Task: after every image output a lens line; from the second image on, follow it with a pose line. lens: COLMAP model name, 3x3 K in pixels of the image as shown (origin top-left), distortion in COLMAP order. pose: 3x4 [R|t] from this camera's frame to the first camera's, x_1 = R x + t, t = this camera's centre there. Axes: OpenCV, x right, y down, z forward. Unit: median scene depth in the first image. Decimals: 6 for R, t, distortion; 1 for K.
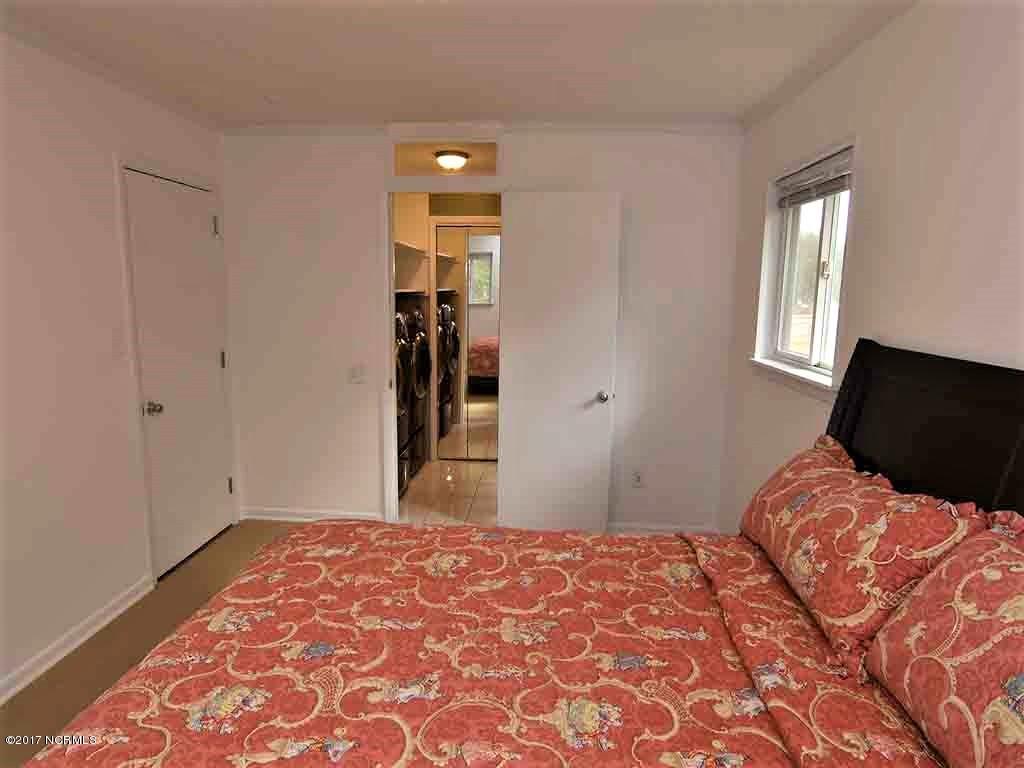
lens RADIAL K [[526.2, 0, 506.5], [0, 526.2, 379.4], [0, 0, 1]] dist [-0.003906, -0.000964]
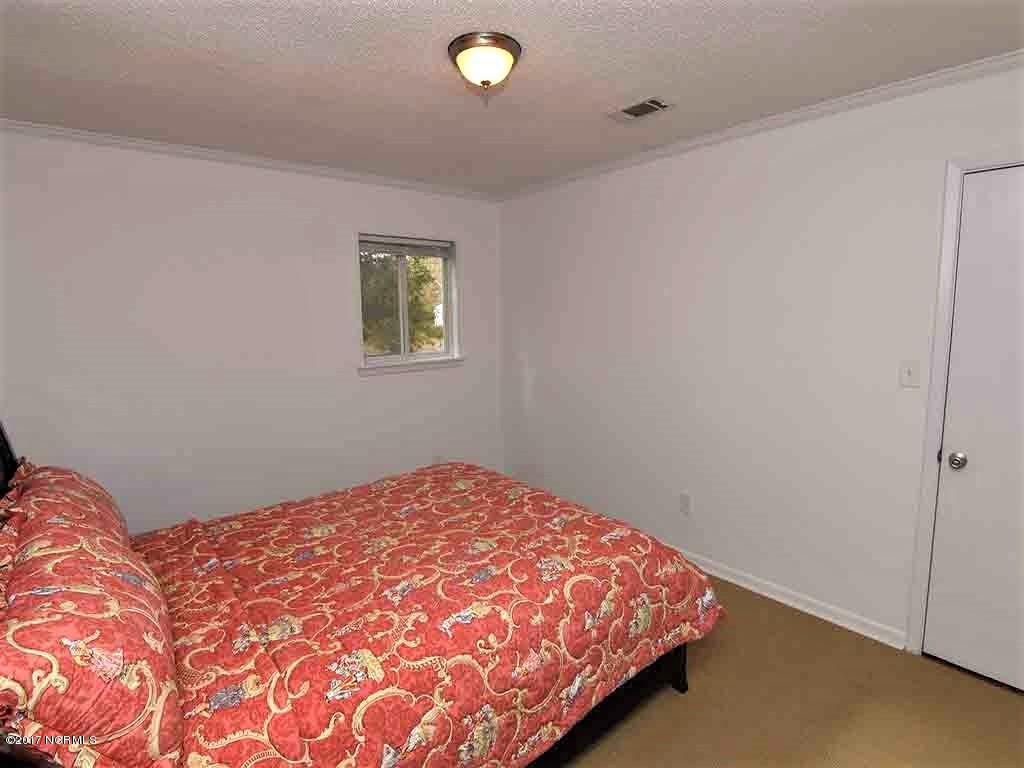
lens RADIAL K [[526.2, 0, 506.5], [0, 526.2, 379.4], [0, 0, 1]] dist [-0.003906, -0.000964]
pose [[-0.715952, 0.089947, -0.692331, 0.642773], [-0.110888, 0.964427, 0.239969, -0.308531], [0.689287, 0.248578, -0.680509, 1.794131]]
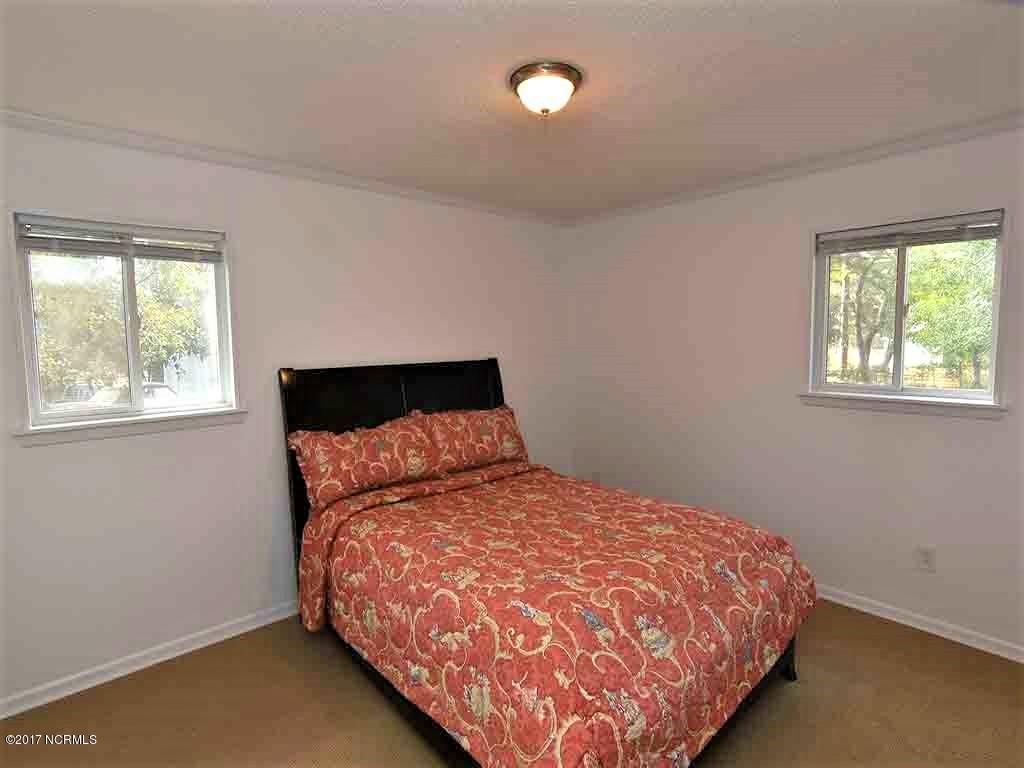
lens RADIAL K [[526.2, 0, 506.5], [0, 526.2, 379.4], [0, 0, 1]] dist [-0.003906, -0.000964]
pose [[-0.703098, -0.061538, 0.708425, -1.058919], [0.129701, 0.968438, 0.212851, -0.336166], [-0.699164, 0.241539, -0.672925, 1.819479]]
